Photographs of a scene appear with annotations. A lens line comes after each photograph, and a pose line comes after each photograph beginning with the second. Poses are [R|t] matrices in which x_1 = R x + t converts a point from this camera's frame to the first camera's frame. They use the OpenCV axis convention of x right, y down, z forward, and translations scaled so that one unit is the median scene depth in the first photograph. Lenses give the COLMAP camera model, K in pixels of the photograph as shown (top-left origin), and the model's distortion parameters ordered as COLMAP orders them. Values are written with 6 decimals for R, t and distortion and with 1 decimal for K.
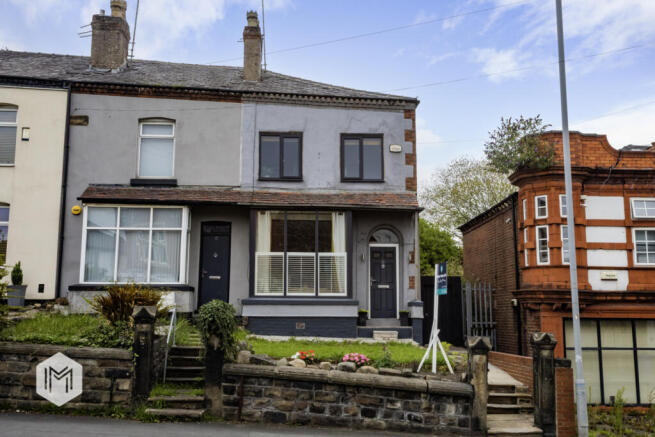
lens RADIAL K [[670.2, 0, 327.5], [0, 670.2, 218.5], [0, 0, 1]] dist [0.017117, -0.011438]
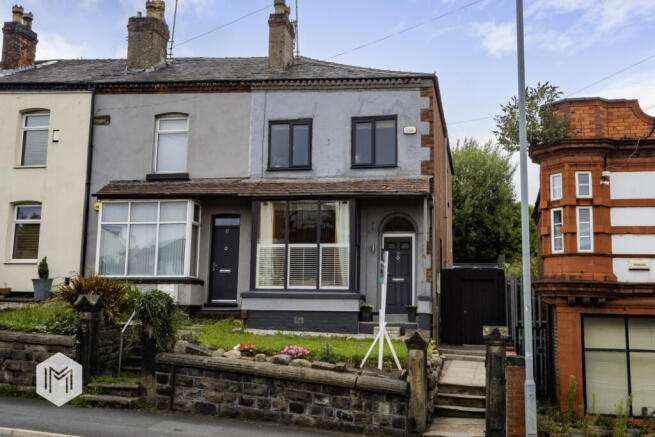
lens RADIAL K [[707.3, 0, 327.5], [0, 707.3, 218.5], [0, 0, 1]] dist [-0.001980, 0.031337]
pose [[0.966782, -0.024614, -0.254413, 0.255238], [0.024472, 0.999694, -0.003722, 0.019340], [0.254426, -0.002627, 0.967089, 0.034070]]
